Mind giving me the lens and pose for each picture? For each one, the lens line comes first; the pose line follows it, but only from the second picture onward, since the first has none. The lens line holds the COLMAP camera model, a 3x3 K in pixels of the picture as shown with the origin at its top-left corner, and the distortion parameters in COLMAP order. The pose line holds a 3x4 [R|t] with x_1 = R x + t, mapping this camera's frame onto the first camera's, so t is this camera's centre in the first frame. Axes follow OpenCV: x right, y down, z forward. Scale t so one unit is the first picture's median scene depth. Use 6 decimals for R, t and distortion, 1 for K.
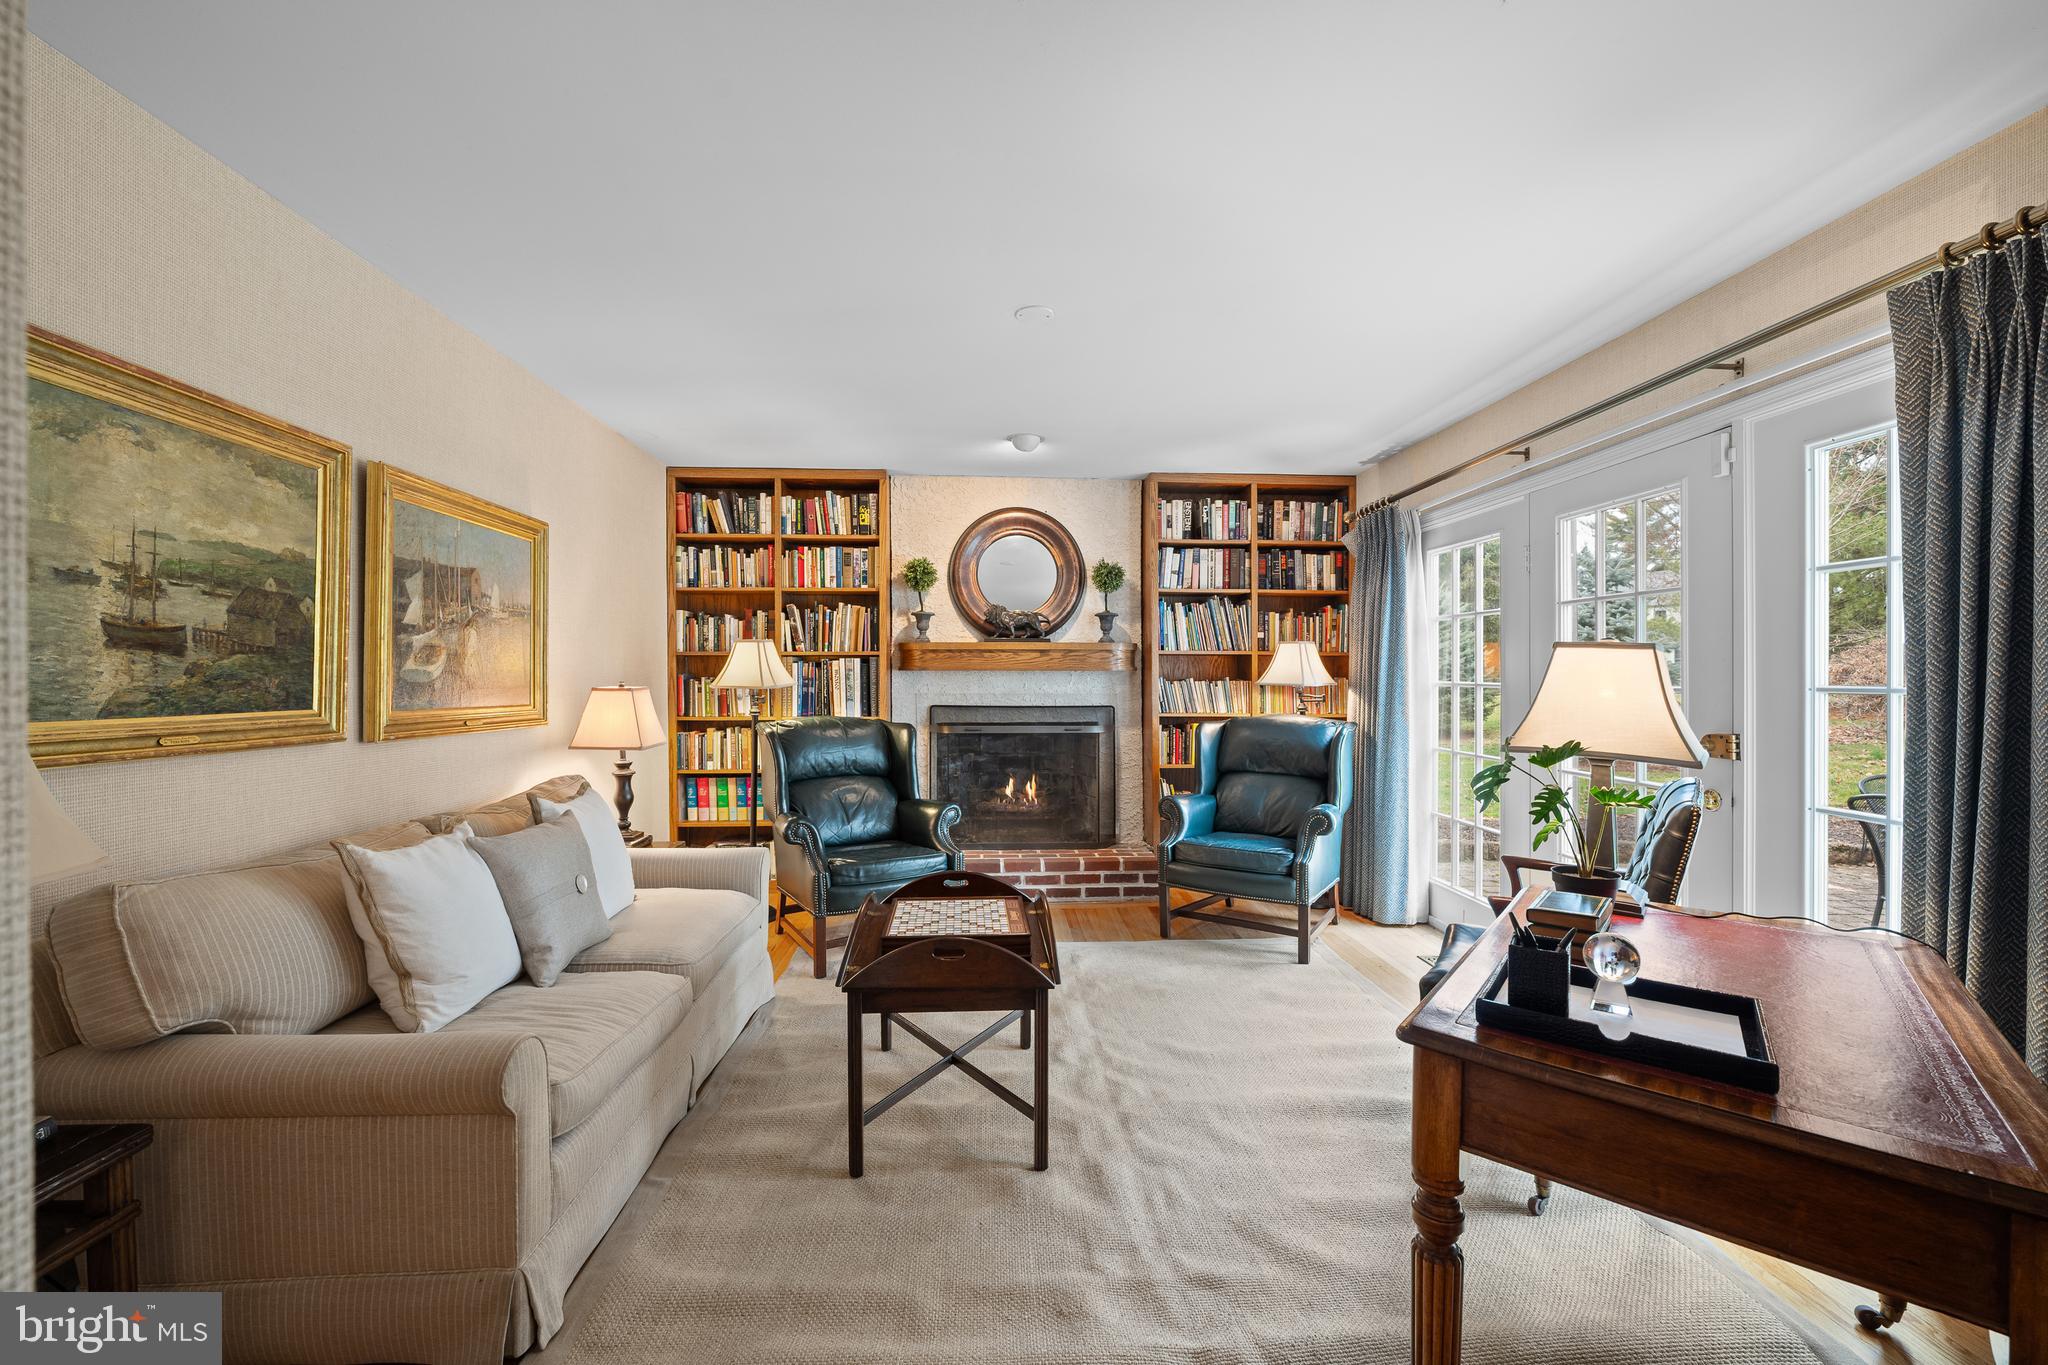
lens RADIAL K [[817.9, 0, 1009.1], [0, 817.9, 684.7], [0, 0, 1]] dist [-0.007395, 0.000433]
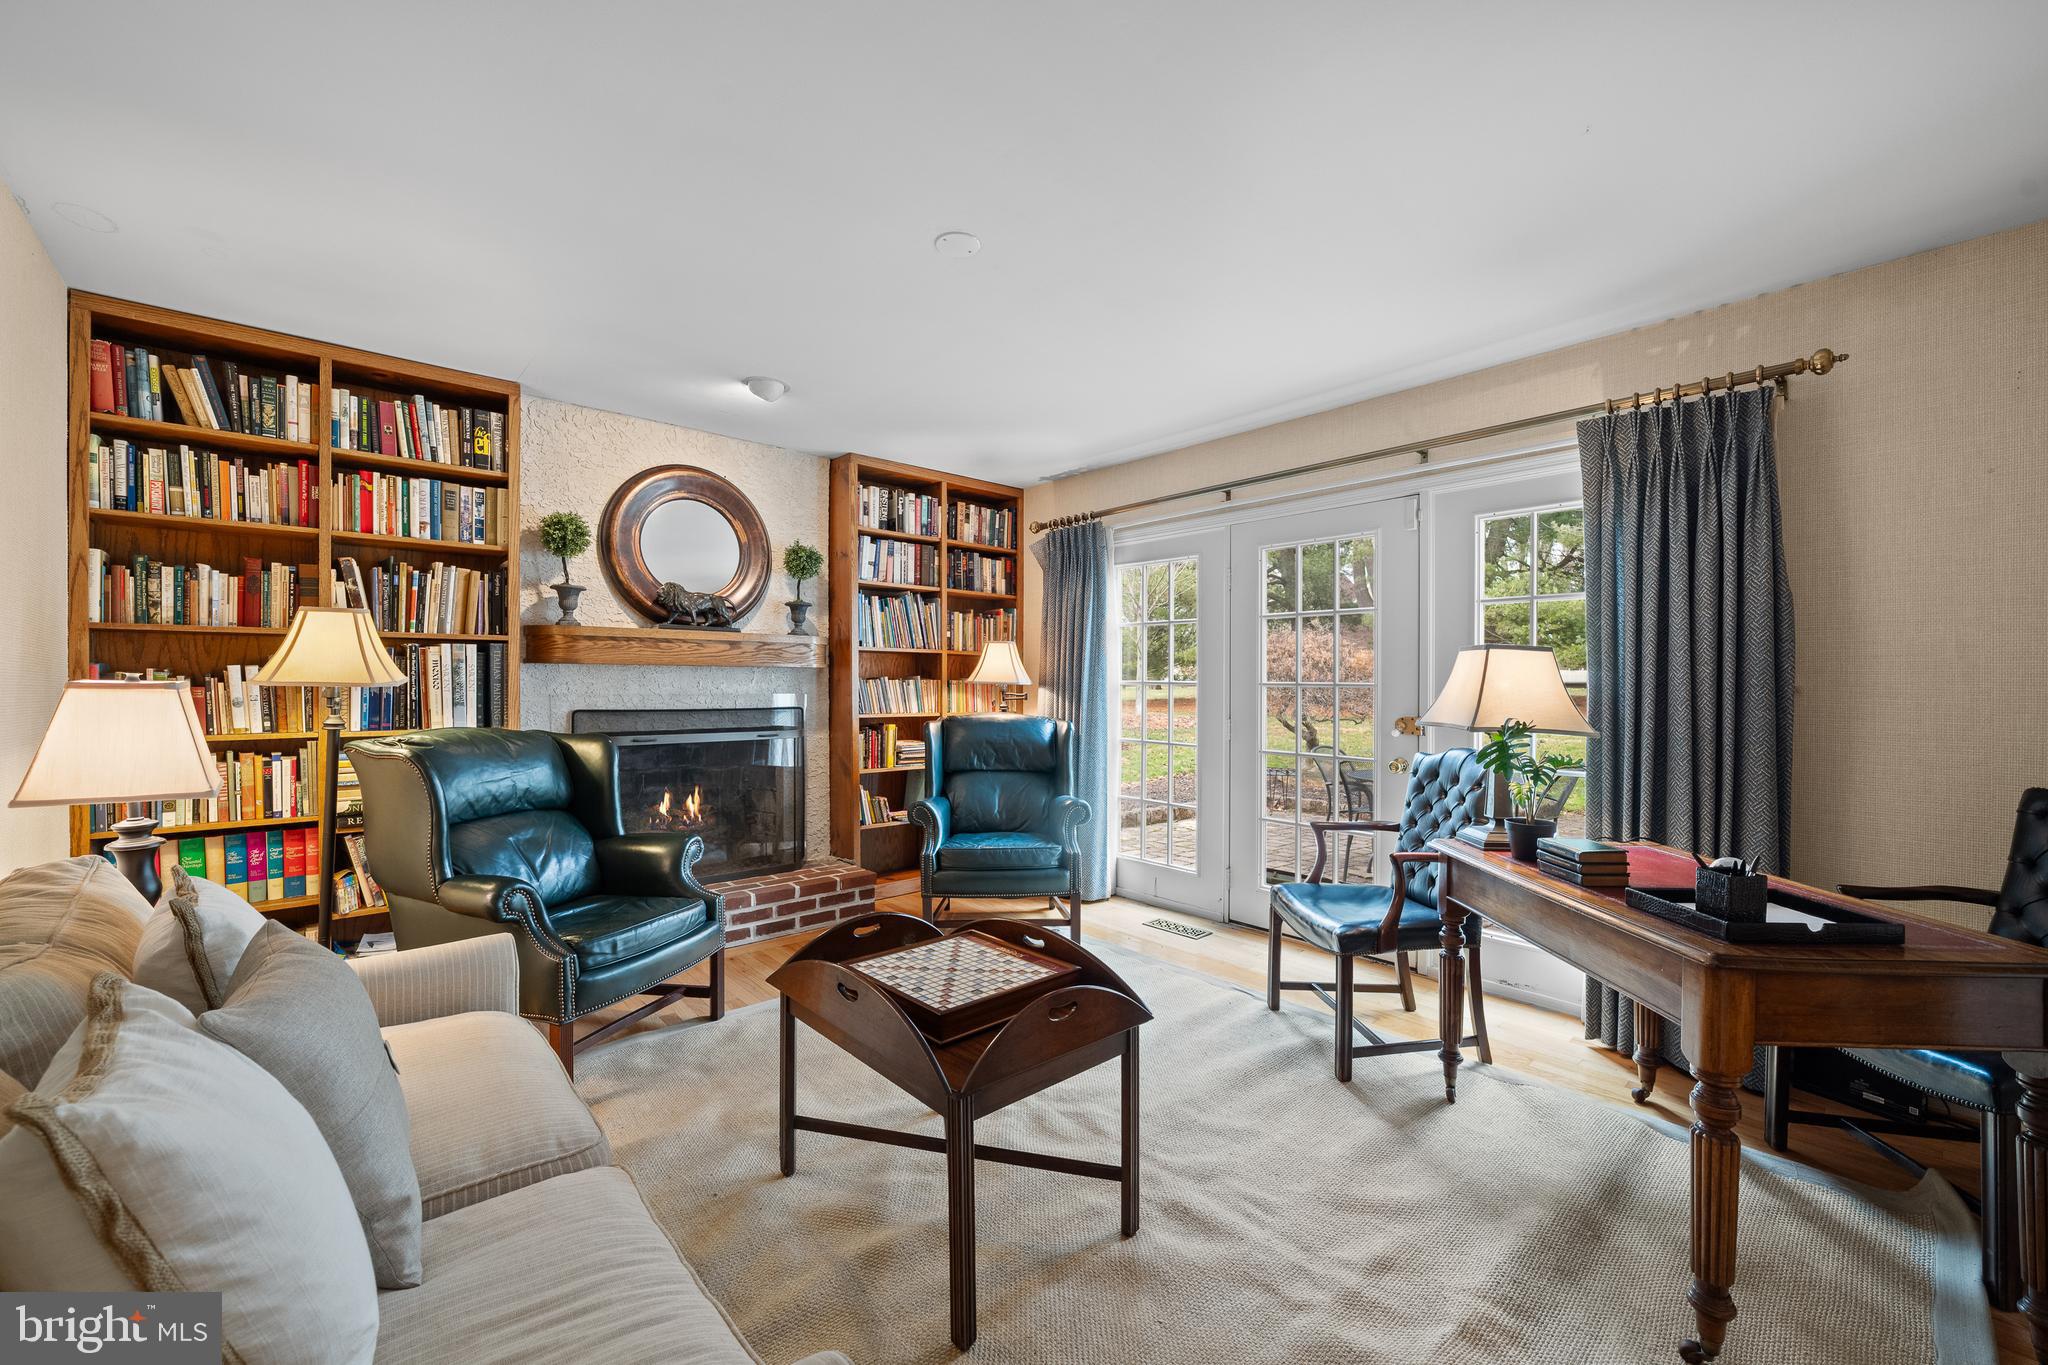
lens RADIAL K [[817.9, 0, 1020.8], [0, 817.9, 682.5], [0, 0, 1]] dist [-0.007395, 0.000433]
pose [[0.782413, 0.003442, 0.622750, -0.249831], [0.001122, 0.999975, -0.006937, 0.005587], [-0.622759, 0.006126, 0.782390, 0.164364]]
